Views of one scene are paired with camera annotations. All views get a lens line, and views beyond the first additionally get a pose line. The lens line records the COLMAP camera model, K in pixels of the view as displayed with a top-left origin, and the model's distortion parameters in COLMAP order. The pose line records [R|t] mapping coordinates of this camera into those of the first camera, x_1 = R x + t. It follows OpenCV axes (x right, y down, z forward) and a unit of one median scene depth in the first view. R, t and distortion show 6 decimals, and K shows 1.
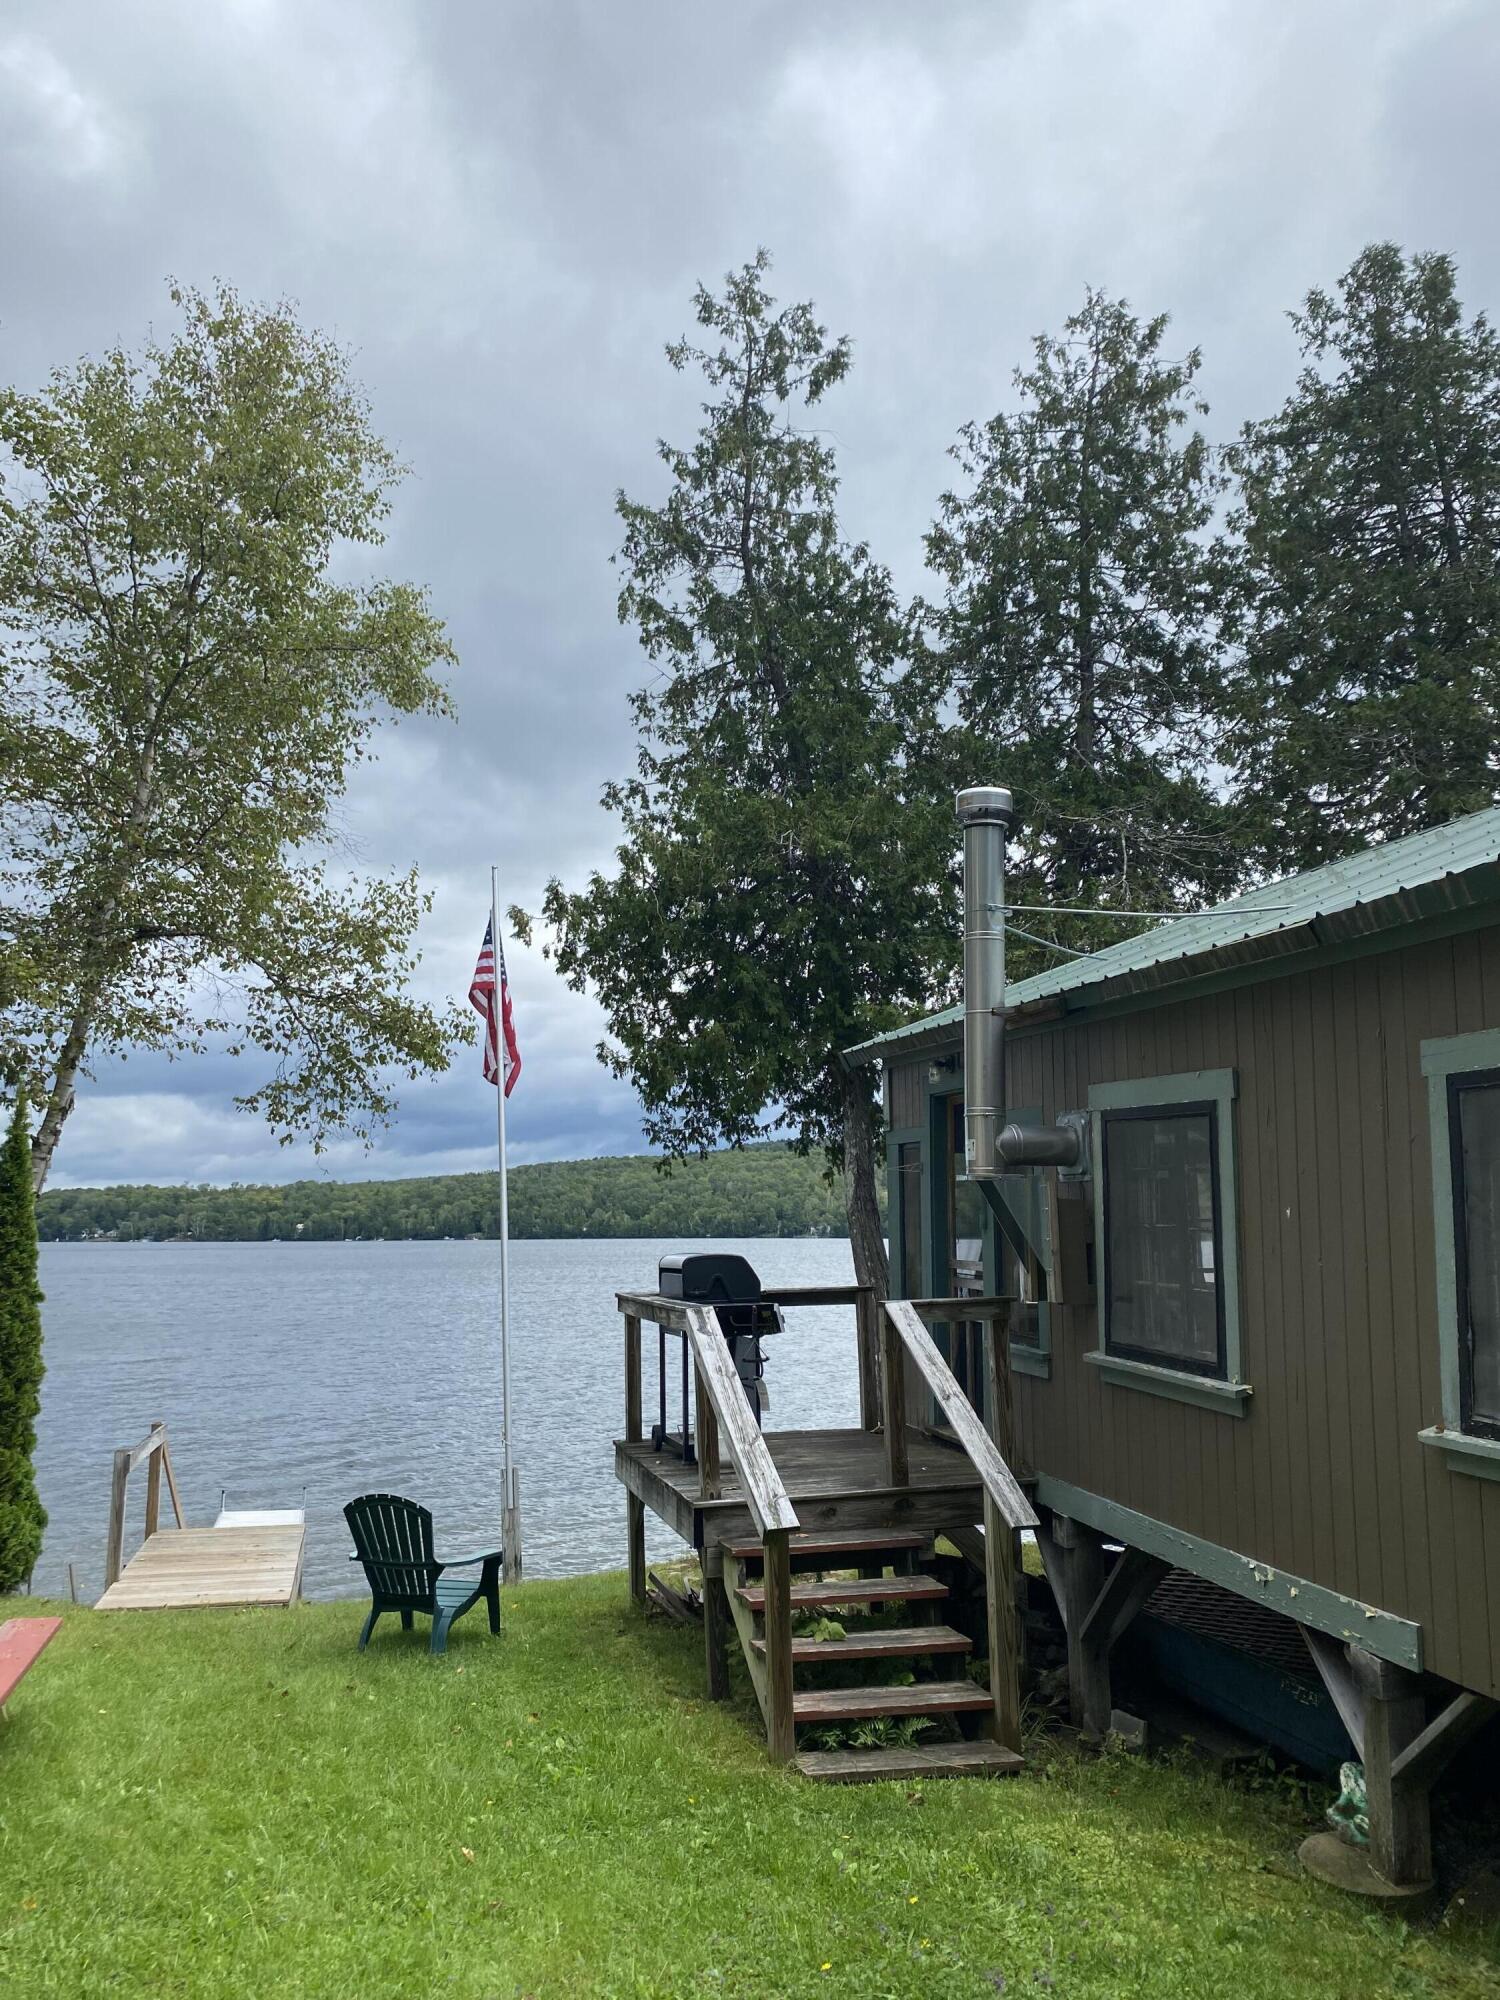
lens RADIAL K [[1510.7, 0, 752.8], [0, 1510.7, 995.0], [0, 0, 1]] dist [0.037388, -0.000713]
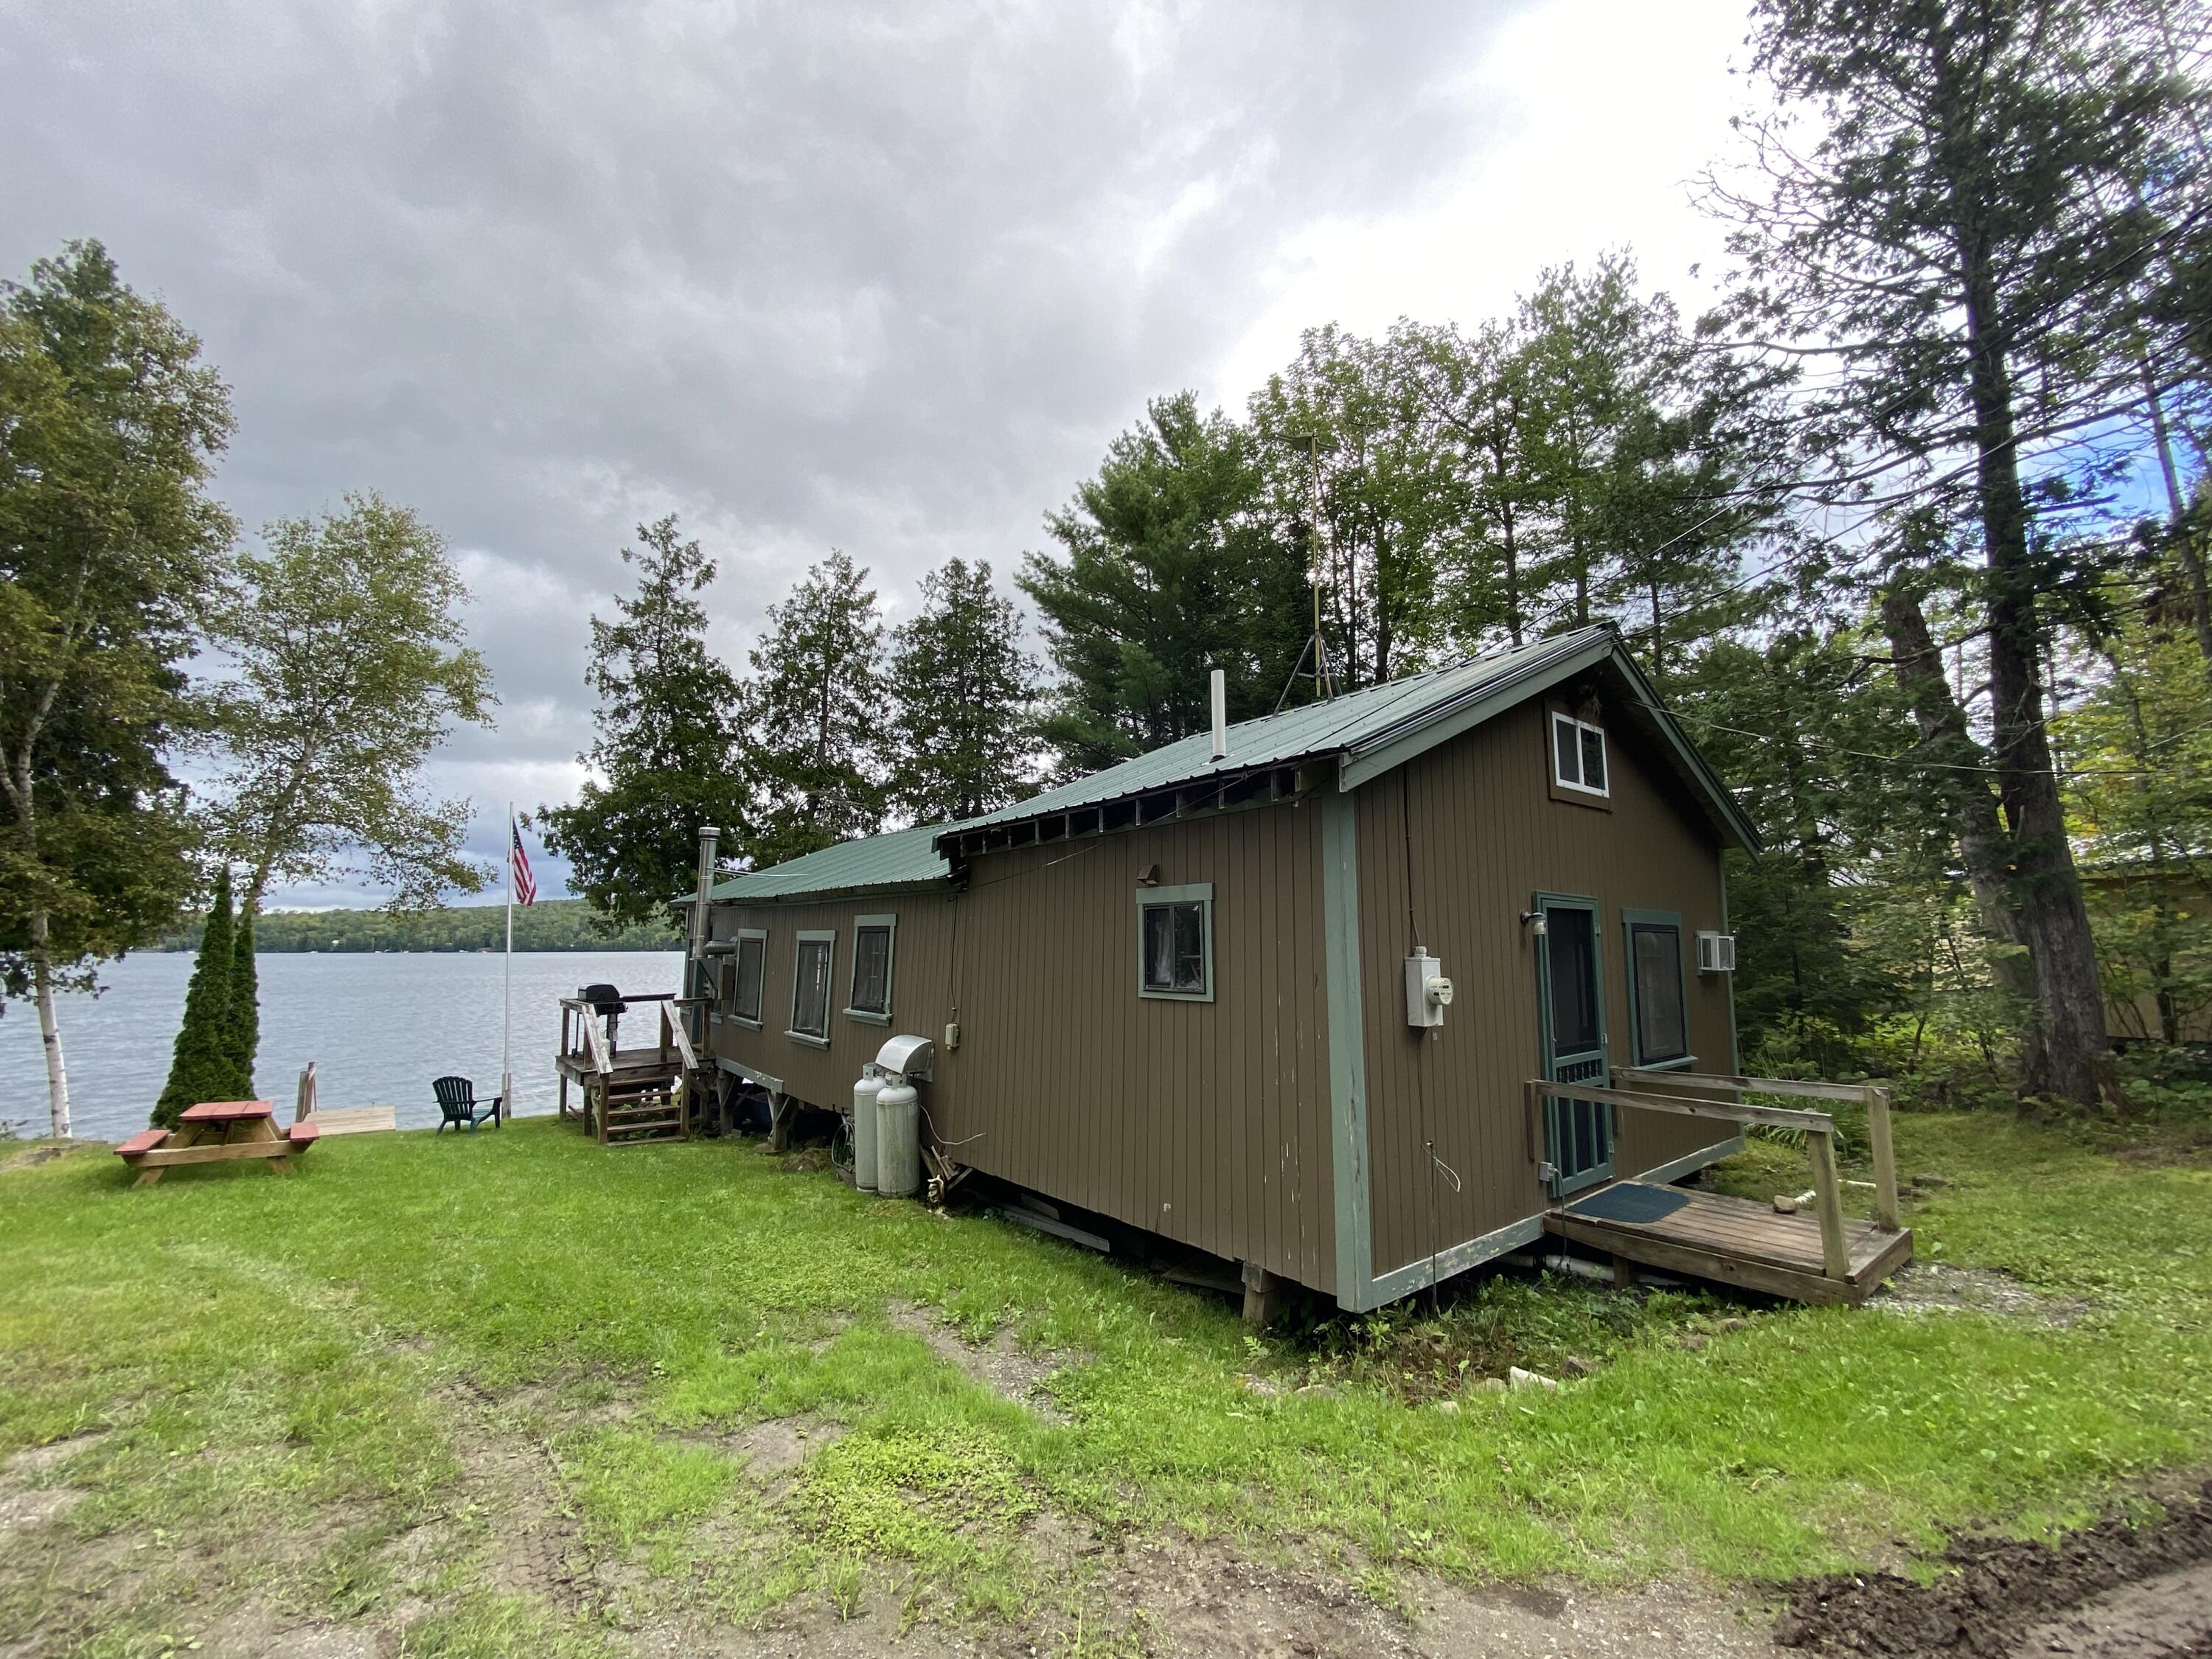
lens RADIAL K [[898.8, 0, 1093.3], [0, 898.8, 848.8], [0, 0, 1]] dist [0.000947, -0.000450]
pose [[0.915976, 0.053508, 0.397650, 0.069024], [-0.070484, 0.997115, 0.028185, -0.094090], [-0.394994, -0.053845, 0.917104, -0.427867]]
